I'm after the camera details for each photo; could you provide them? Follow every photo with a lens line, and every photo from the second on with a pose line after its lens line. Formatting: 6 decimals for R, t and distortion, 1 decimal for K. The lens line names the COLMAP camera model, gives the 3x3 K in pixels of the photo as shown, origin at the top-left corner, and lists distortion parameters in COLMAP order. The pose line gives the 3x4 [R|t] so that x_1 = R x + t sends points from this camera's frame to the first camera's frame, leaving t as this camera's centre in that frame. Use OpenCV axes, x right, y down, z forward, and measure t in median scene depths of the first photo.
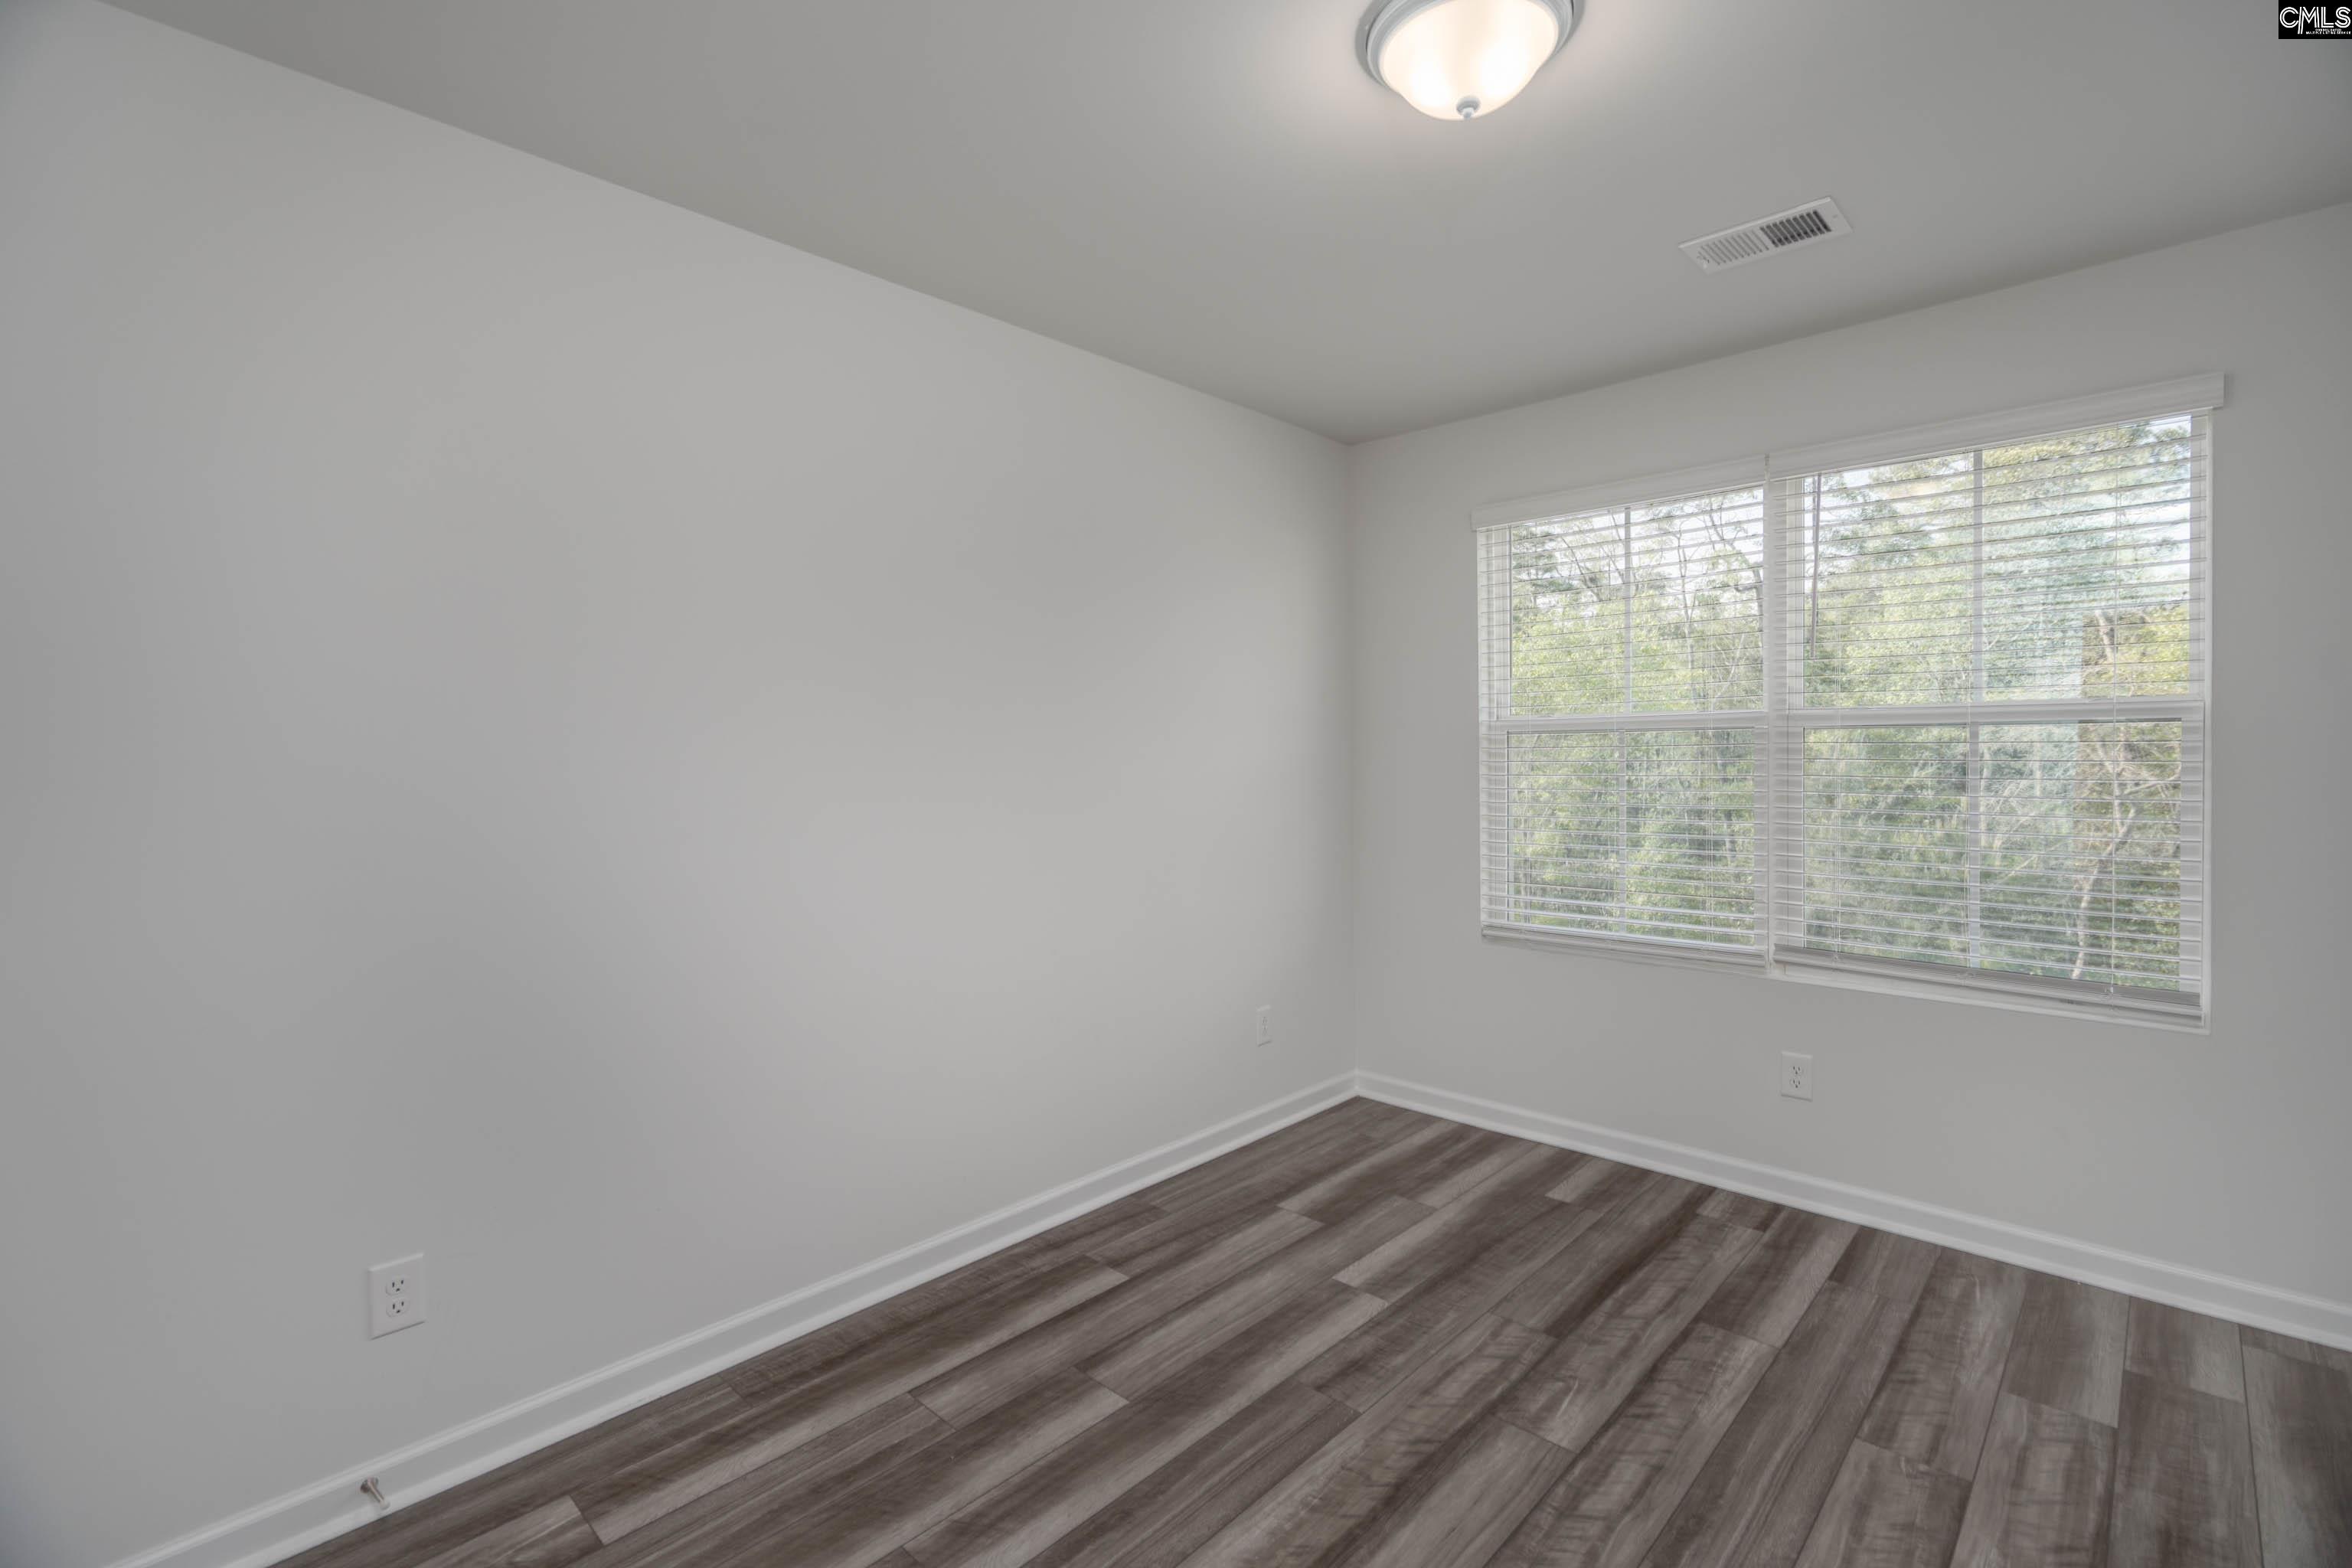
lens RADIAL K [[1045.4, 0, 1162.6], [0, 1045.4, 783.4], [0, 0, 1]] dist [-0.003067, 0.000067]
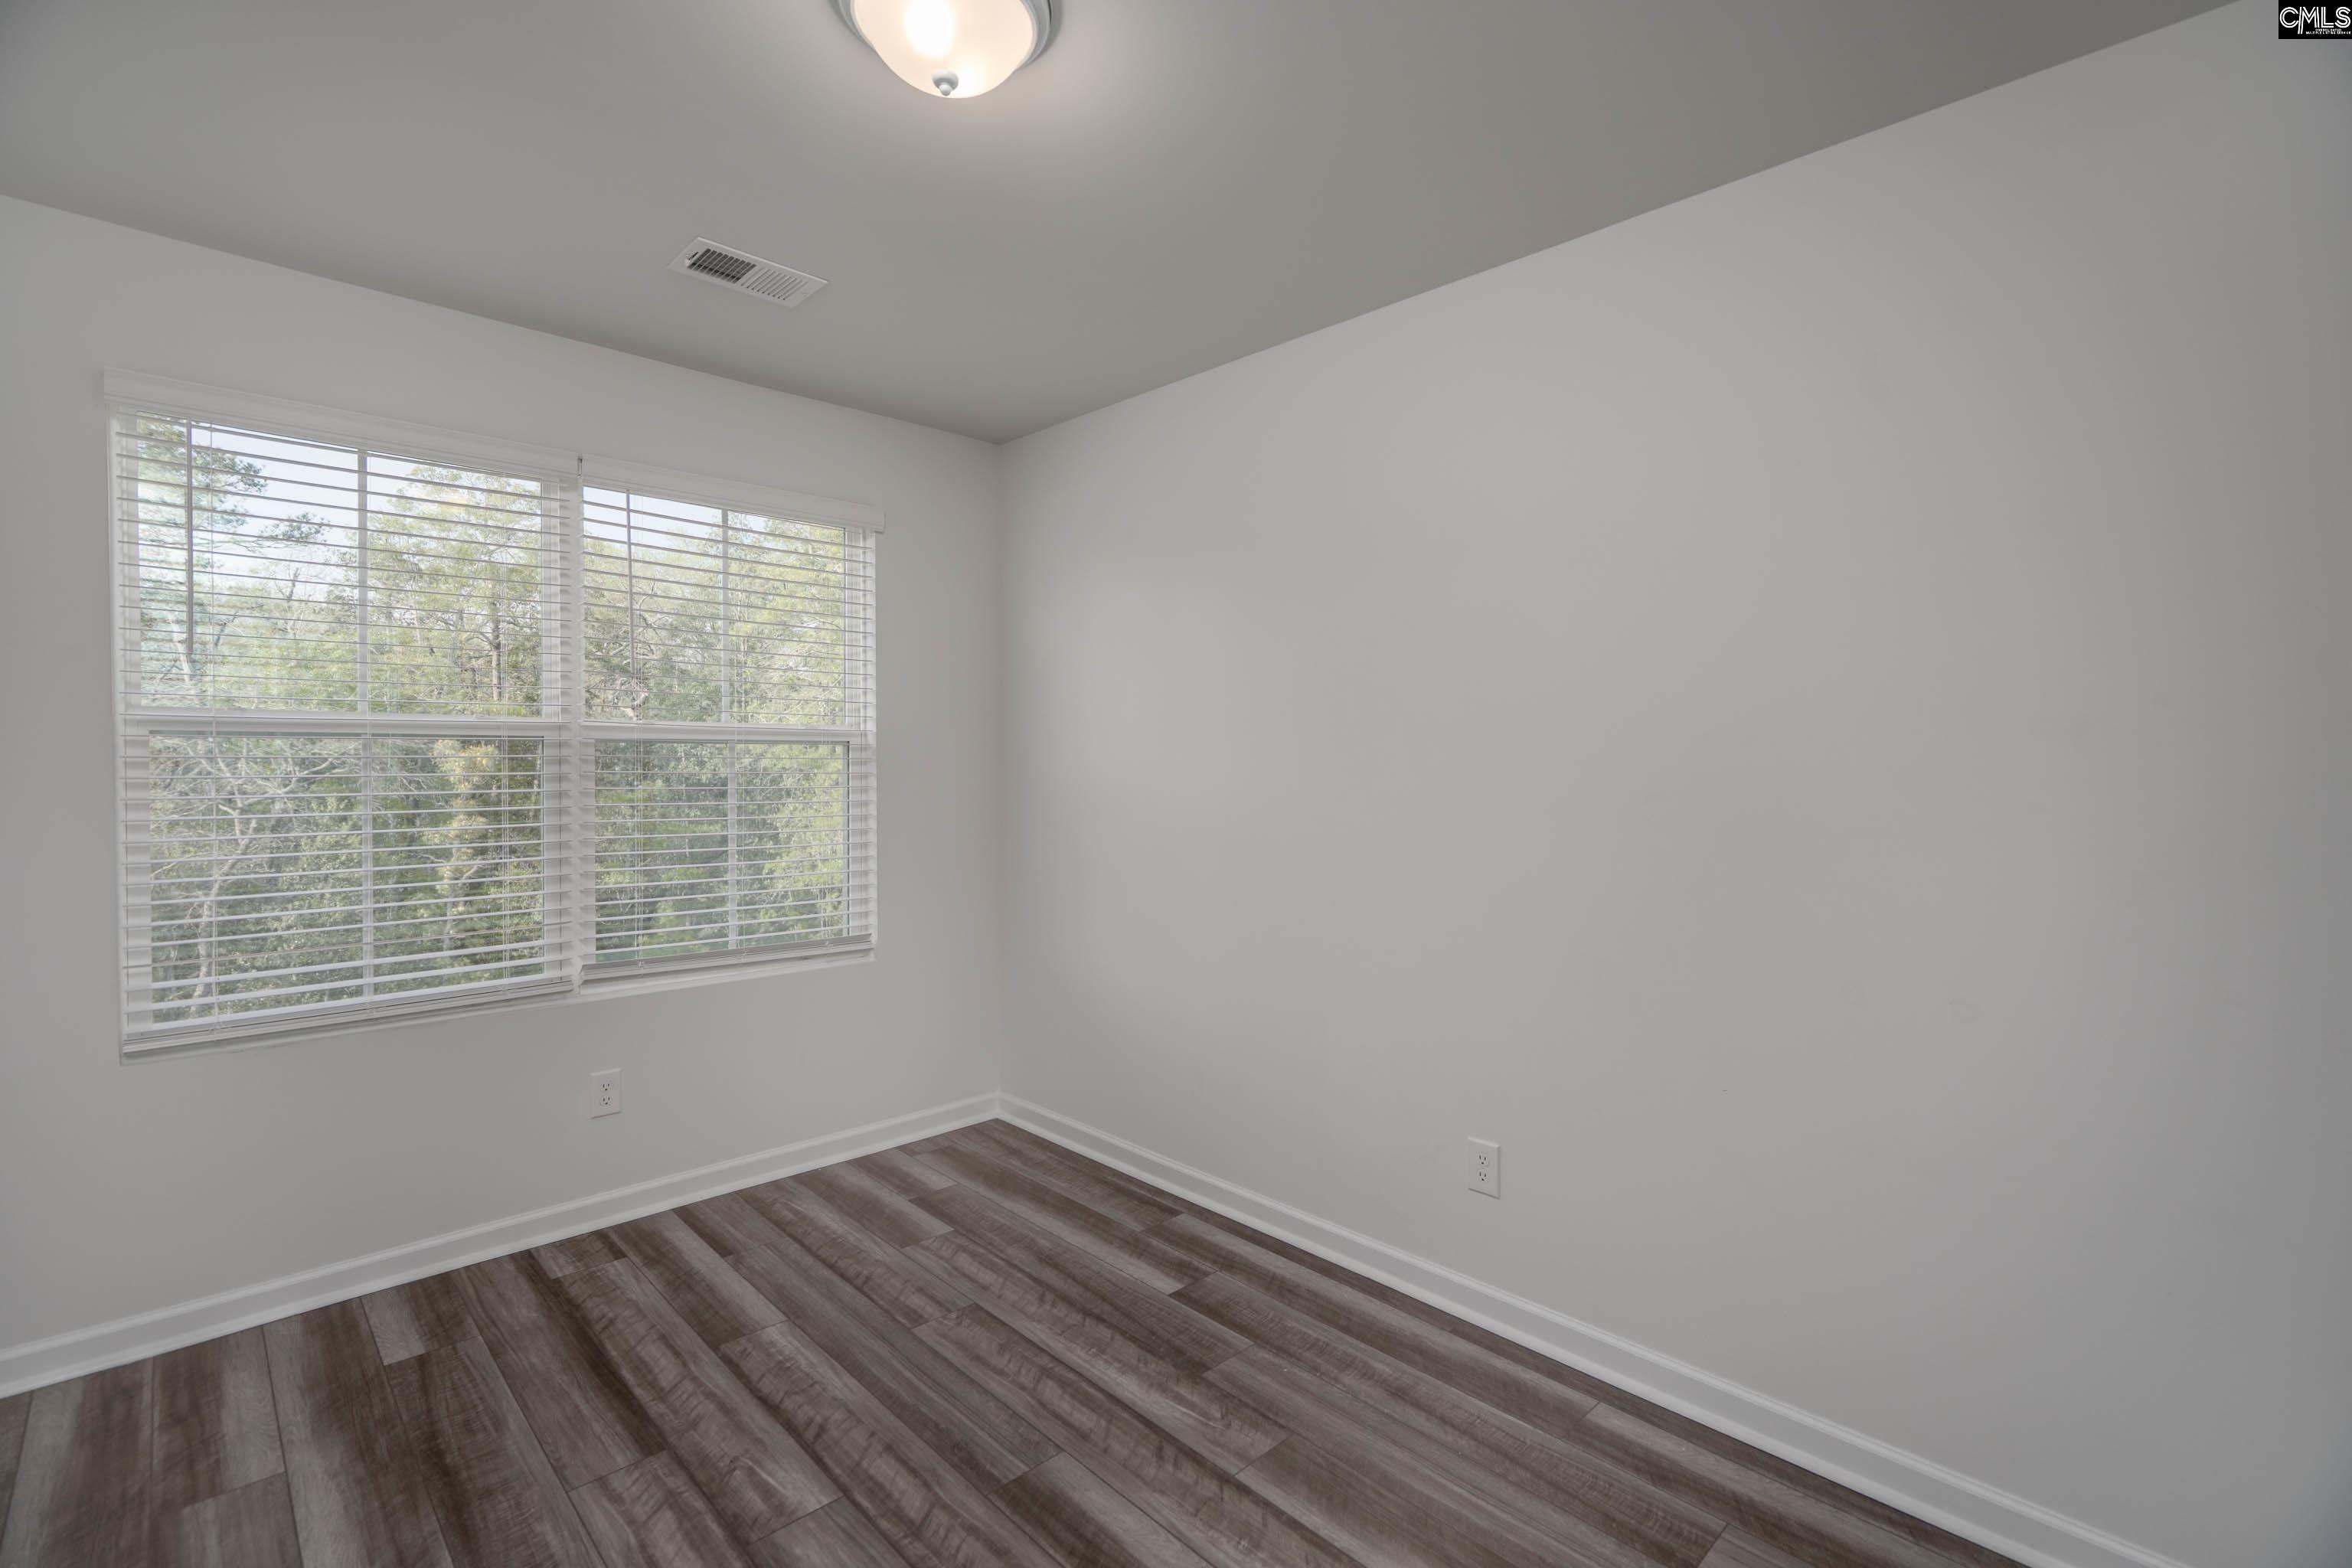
lens RADIAL K [[1027.8, 0, 1197.2], [0, 1027.8, 784.8], [0, 0, 1]] dist [0.000047, -0.000404]
pose [[0.041200, -0.018508, 0.998979, -0.412454], [0.024702, 0.999542, 0.017500, -0.017945], [-0.998846, 0.023956, 0.041639, 0.484496]]
